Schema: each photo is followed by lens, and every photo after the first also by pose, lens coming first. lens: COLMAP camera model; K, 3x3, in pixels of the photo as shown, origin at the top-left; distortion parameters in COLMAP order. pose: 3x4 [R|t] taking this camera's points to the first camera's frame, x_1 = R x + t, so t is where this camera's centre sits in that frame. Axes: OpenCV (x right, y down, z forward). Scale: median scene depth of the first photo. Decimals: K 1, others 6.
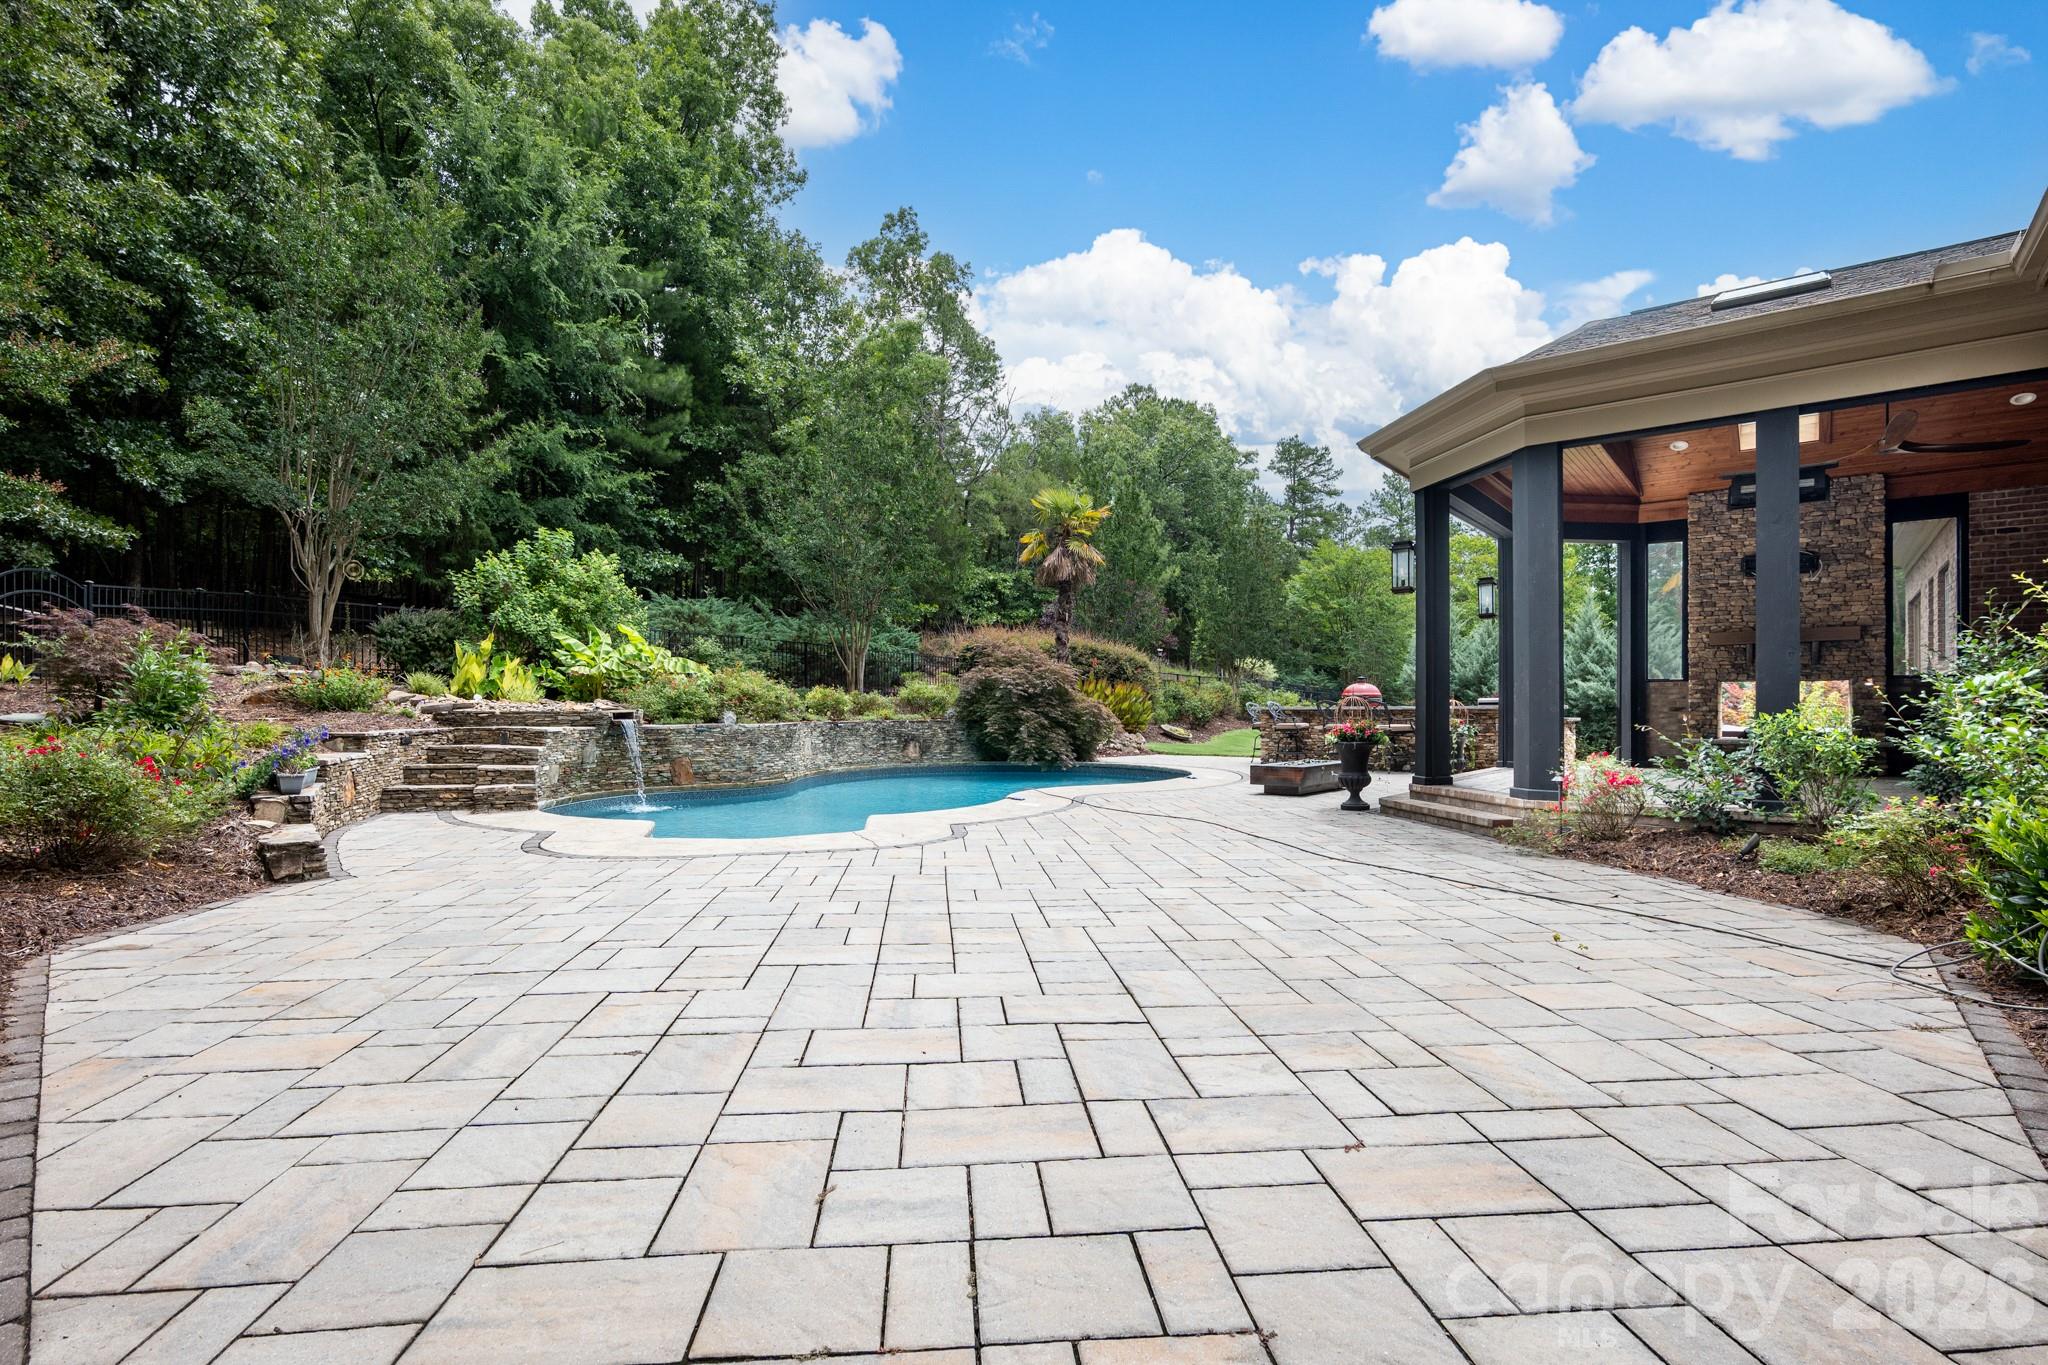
lens RADIAL K [[933.1, 0, 1022.0], [0, 933.1, 703.8], [0, 0, 1]] dist [0.000416, 0.000982]
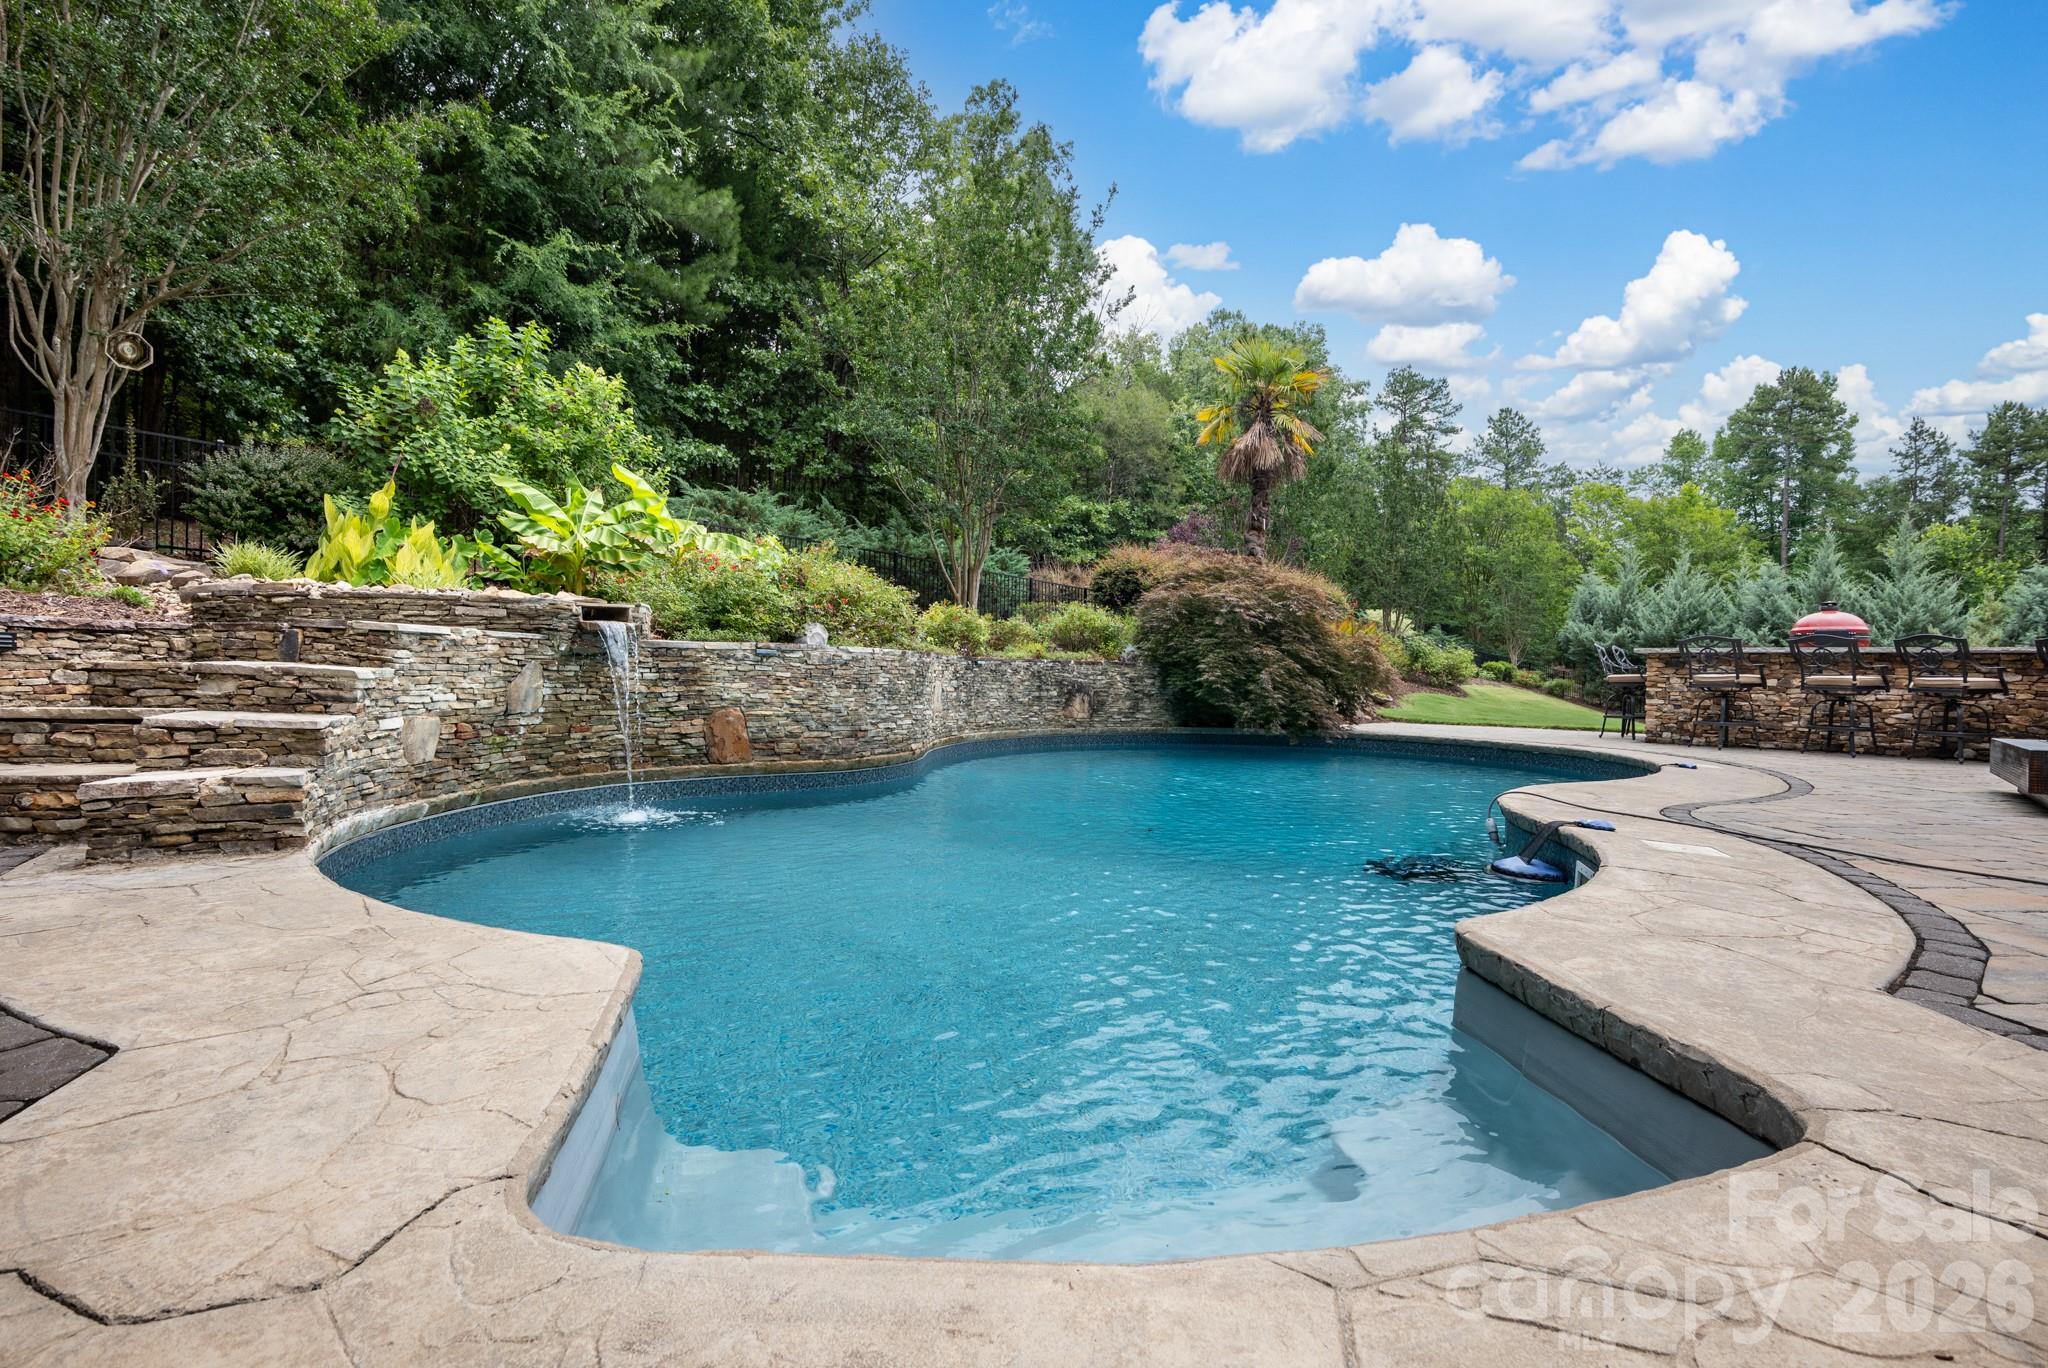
lens RADIAL K [[933.1, 0, 1027.2], [0, 933.1, 670.1], [0, 0, 1]] dist [0.000416, 0.000982]
pose [[0.999481, 0.017968, -0.026725, -0.160787], [-0.017947, 0.999838, 0.001017, 0.028520], [0.026739, -0.000537, 0.999642, 0.425503]]
